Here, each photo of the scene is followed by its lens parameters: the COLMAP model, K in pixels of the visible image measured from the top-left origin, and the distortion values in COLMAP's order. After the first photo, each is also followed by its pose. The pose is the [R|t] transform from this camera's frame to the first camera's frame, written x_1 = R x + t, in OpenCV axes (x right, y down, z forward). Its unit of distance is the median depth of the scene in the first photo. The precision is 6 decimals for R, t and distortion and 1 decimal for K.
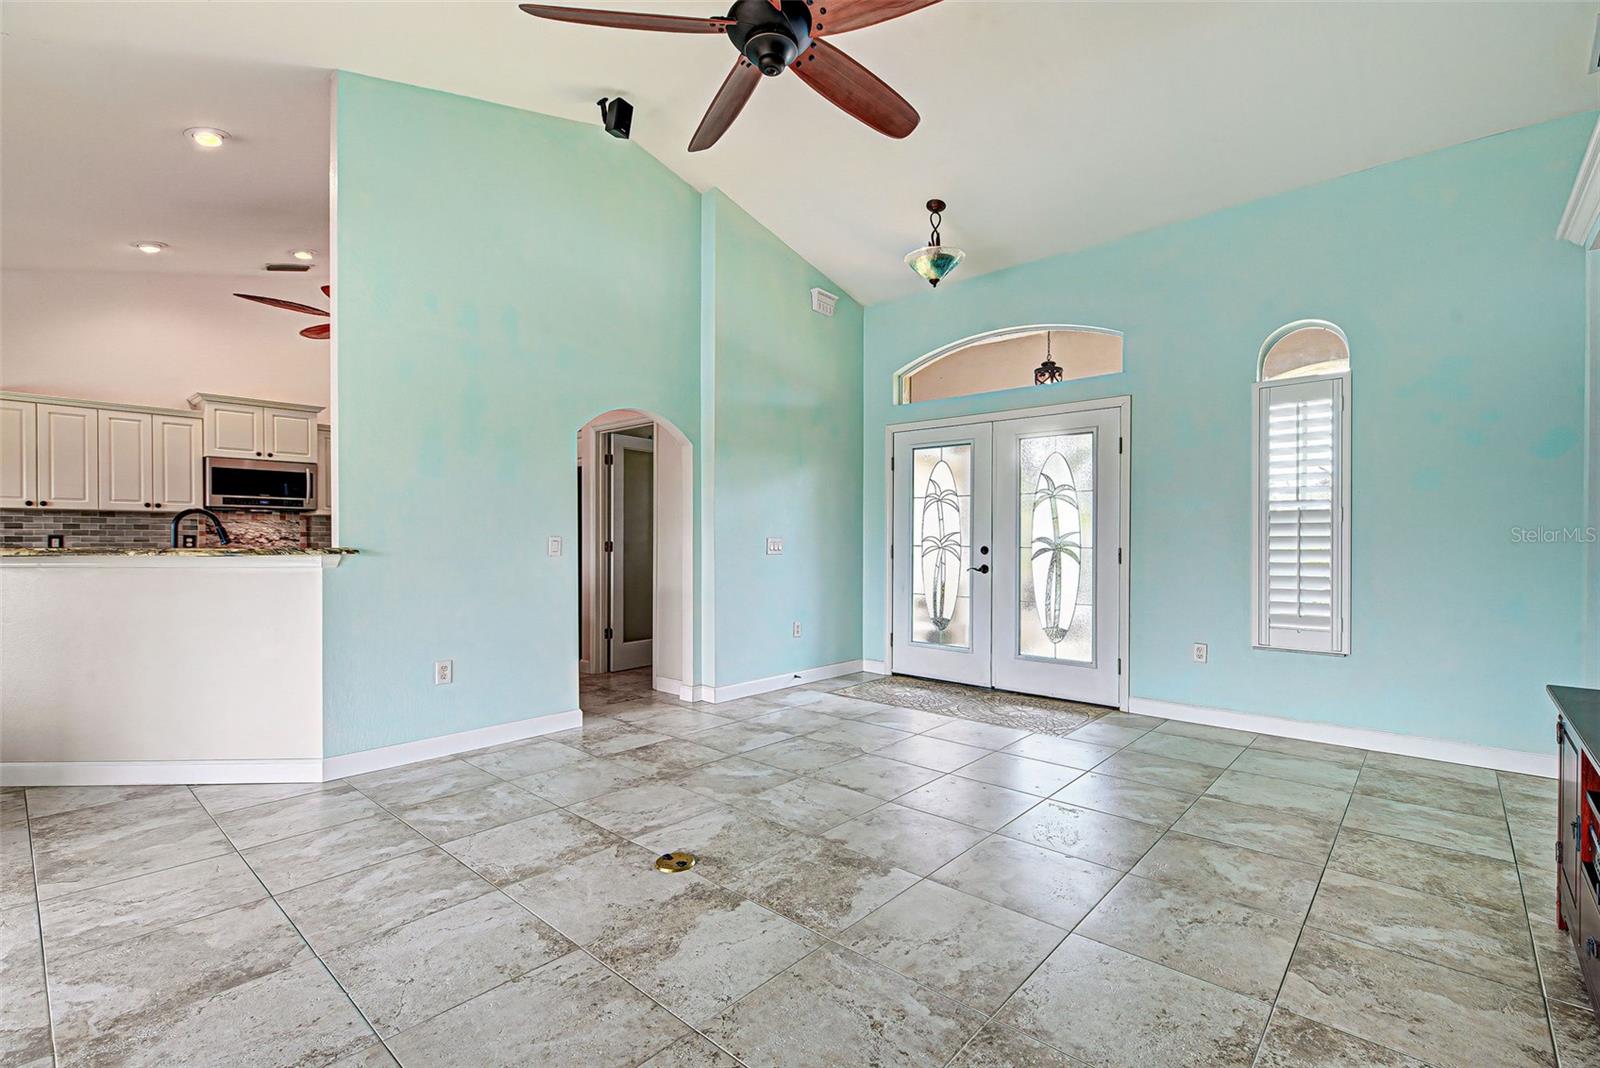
lens RADIAL K [[721.5, 0, 803.8], [0, 721.5, 547.6], [0, 0, 1]] dist [0.013730, -0.004002]
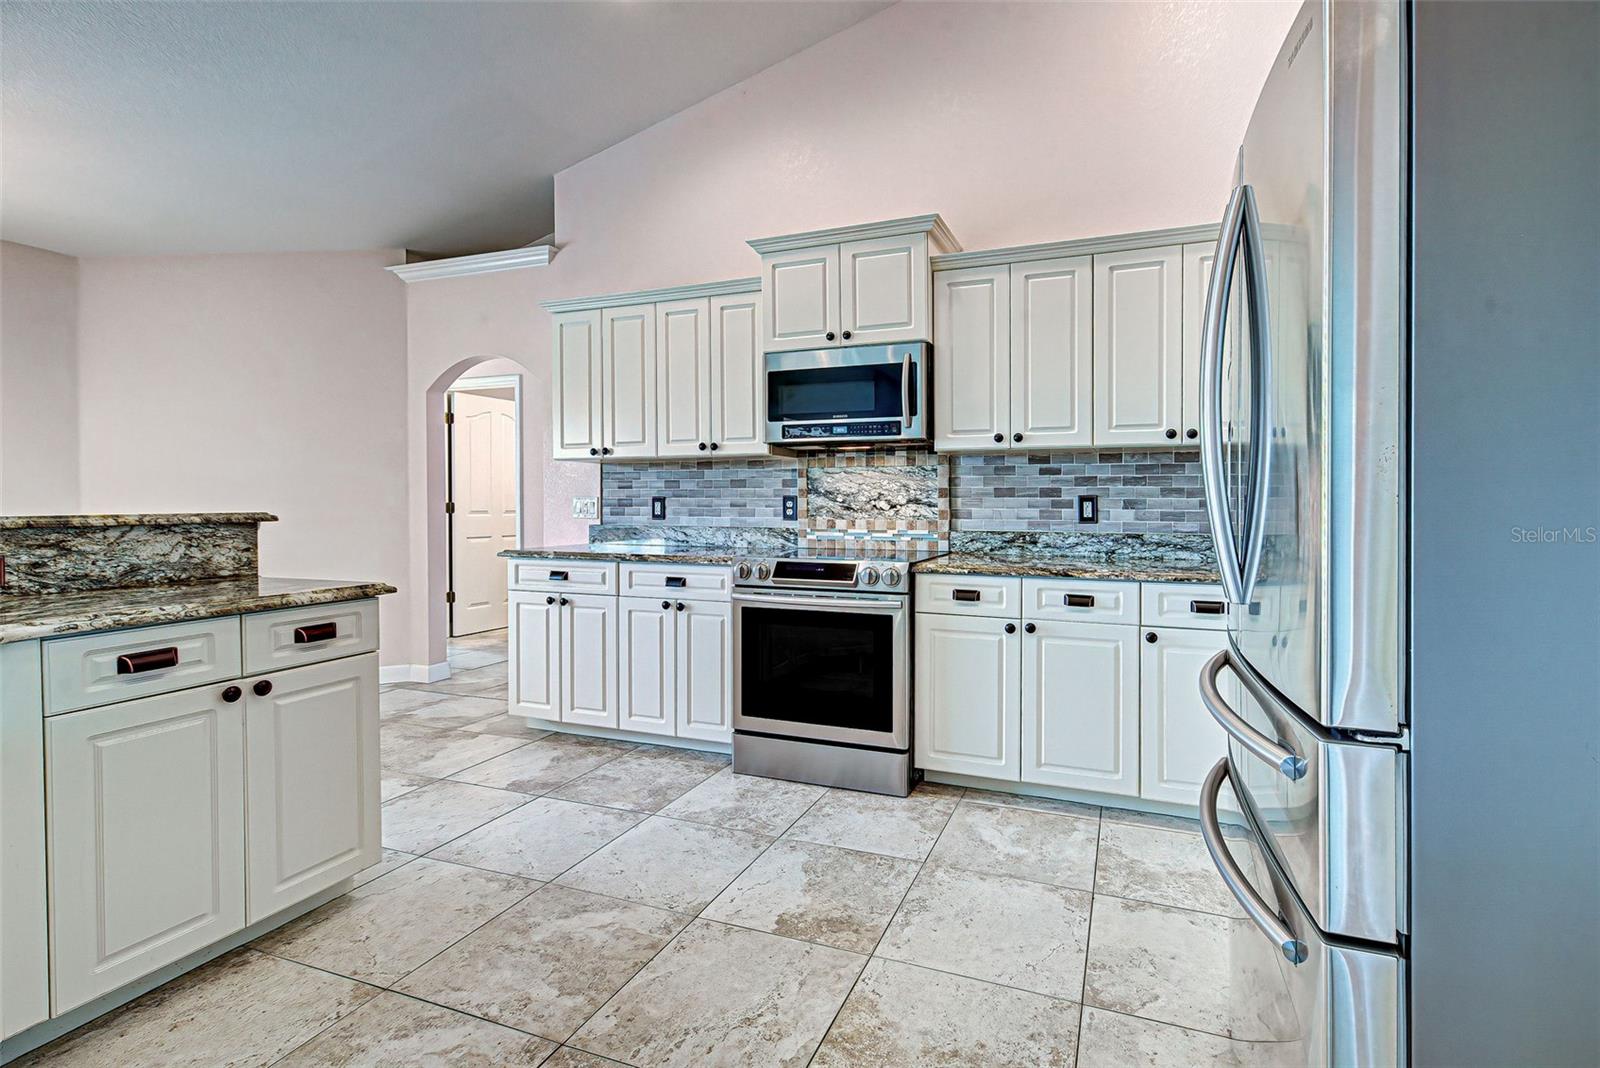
lens RADIAL K [[721.5, 0, 875.5], [0, 721.5, 514.7], [0, 0, 1]] dist [0.013730, -0.004002]
pose [[0.384258, 0.013728, -0.923124, -0.381003], [-0.010574, 0.999889, 0.010468, -0.012267], [0.923165, 0.005739, 0.384361, 1.196138]]
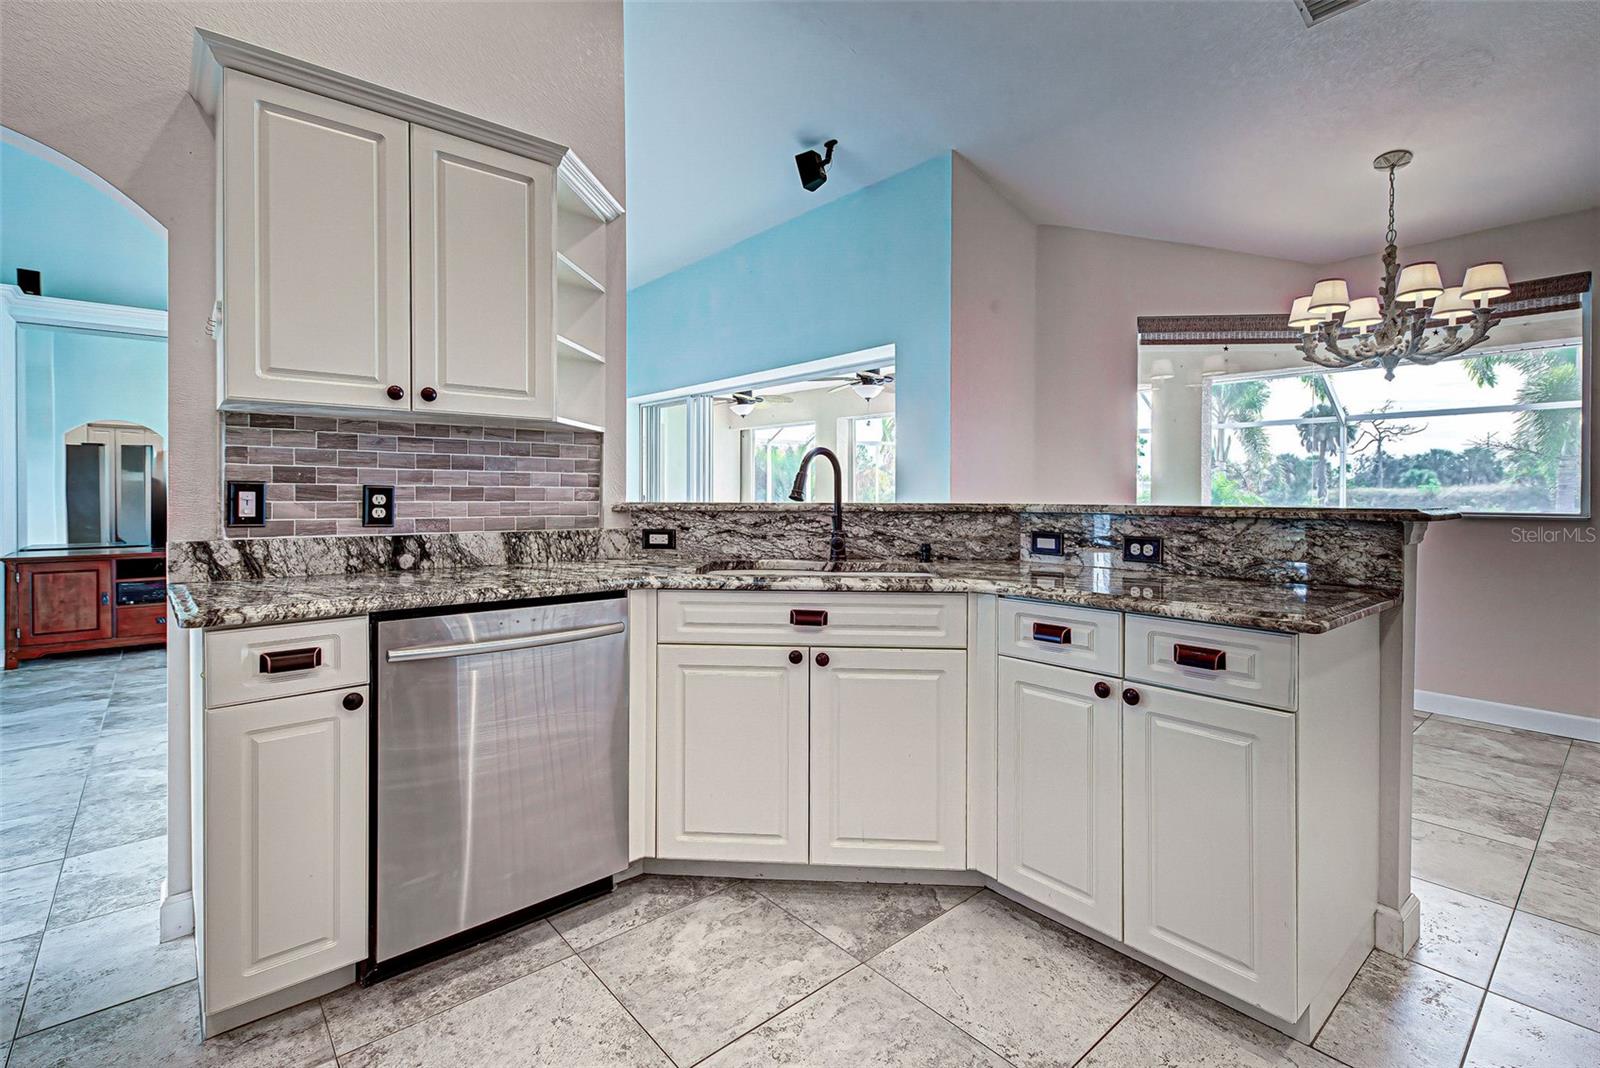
lens RADIAL K [[721.5, 0, 794.6], [0, 721.5, 503.6], [0, 0, 1]] dist [0.013730, -0.004002]
pose [[-0.991030, -0.007349, 0.133437, -0.771033], [-0.003346, 0.999538, 0.030195, -0.017635], [-0.133598, 0.029478, -0.990597, 1.430209]]
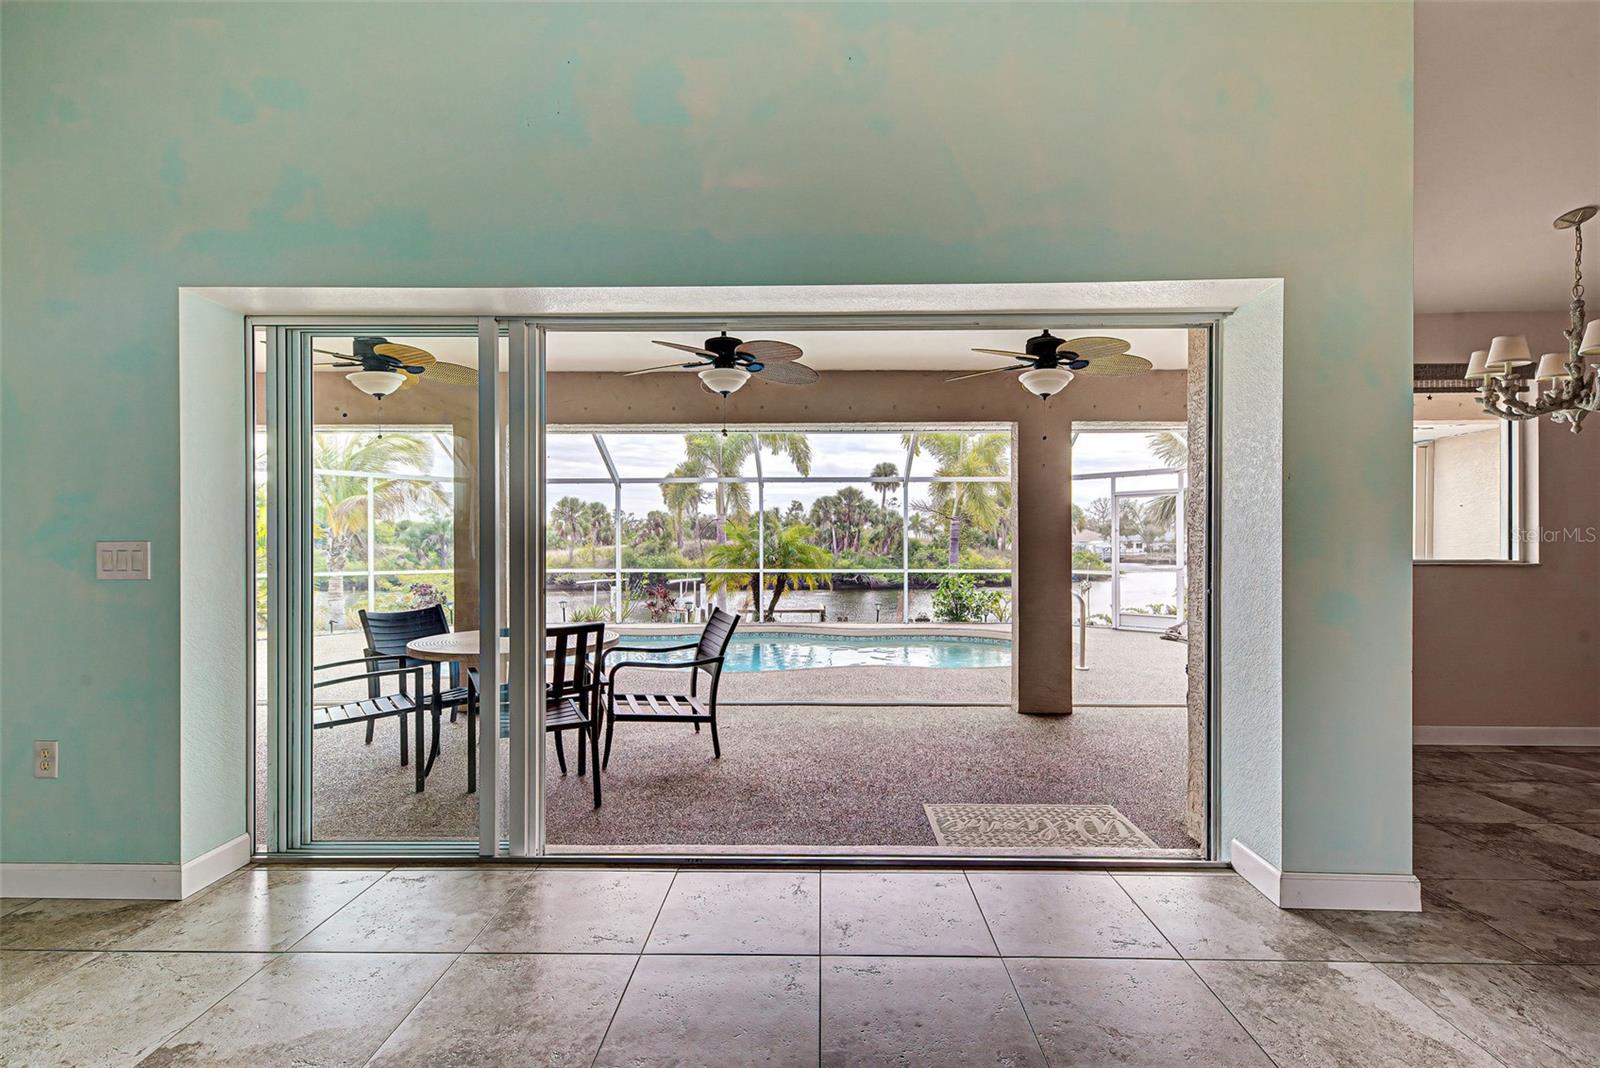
lens RADIAL K [[721.5, 0, 816.3], [0, 721.5, 548.4], [0, 0, 1]] dist [0.013730, -0.004002]
pose [[-0.753089, 0.002826, -0.657913, -0.159285], [-0.009522, 0.999839, 0.015195, -0.005682], [0.657850, 0.017708, -0.752941, 0.642874]]
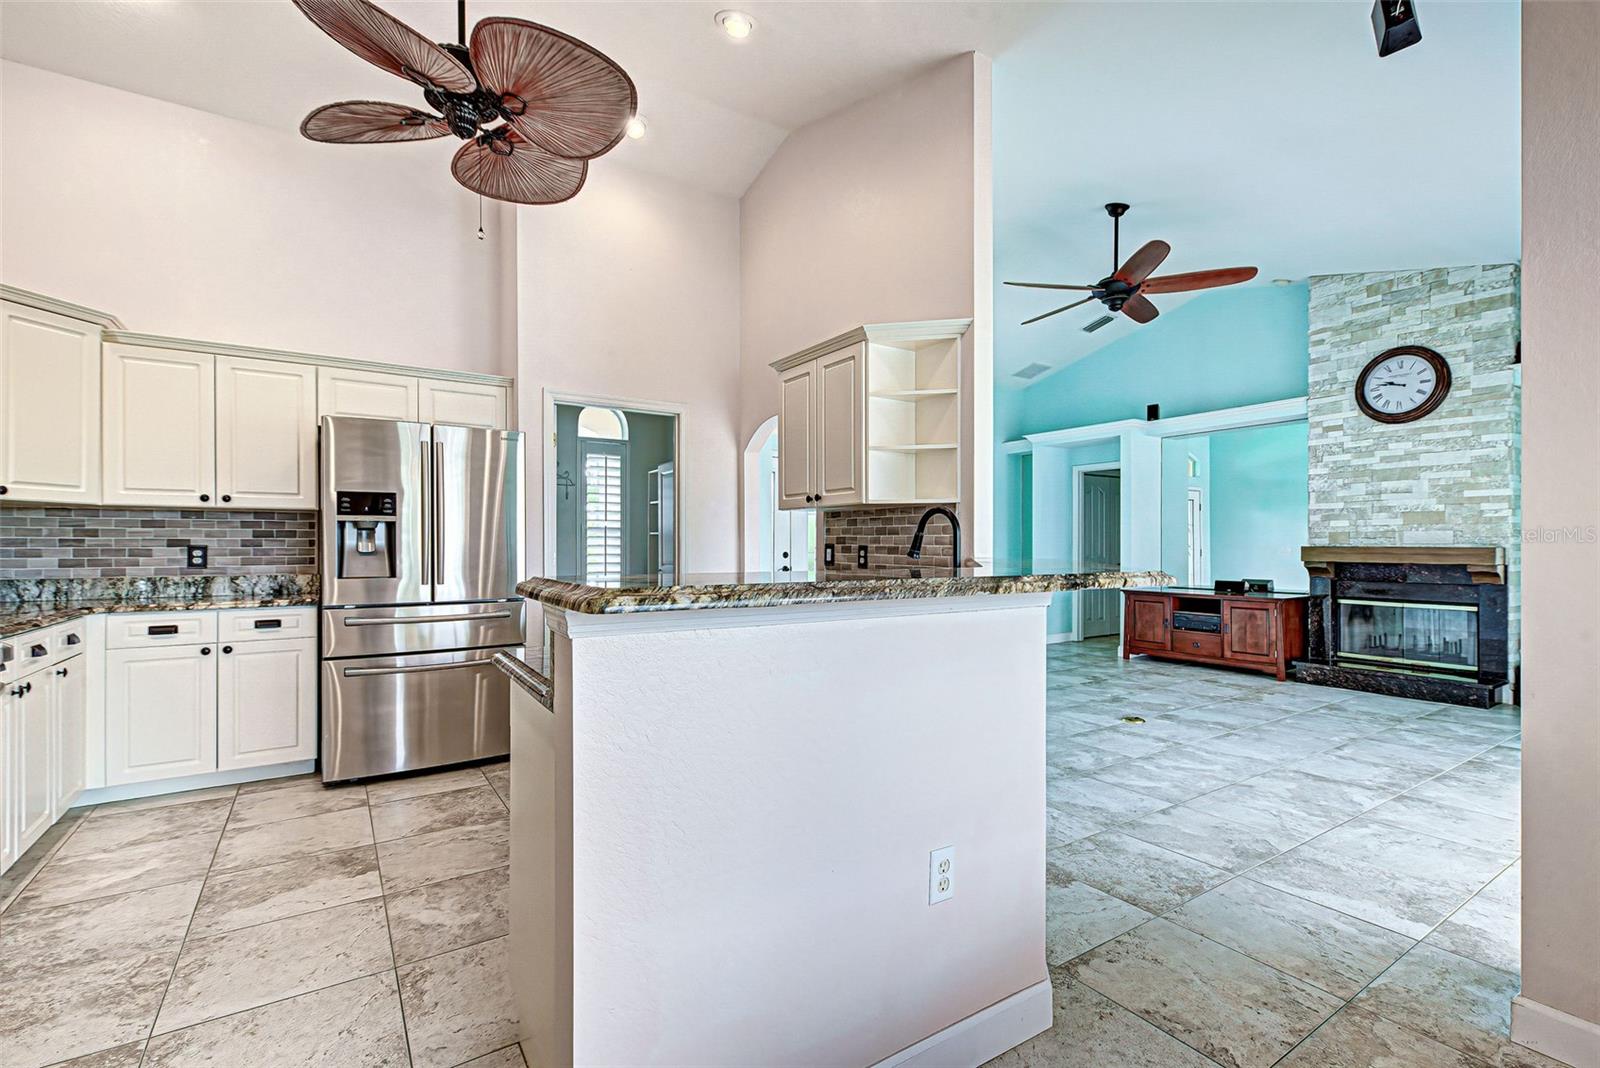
lens RADIAL K [[721.5, 0, 830.0], [0, 721.5, 545.0], [0, 0, 1]] dist [0.013730, -0.004002]
pose [[0.227275, -0.001004, 0.973830, -1.311009], [0.013922, 0.999901, -0.002219, -0.013145], [-0.973731, 0.014062, 0.227266, 0.806042]]
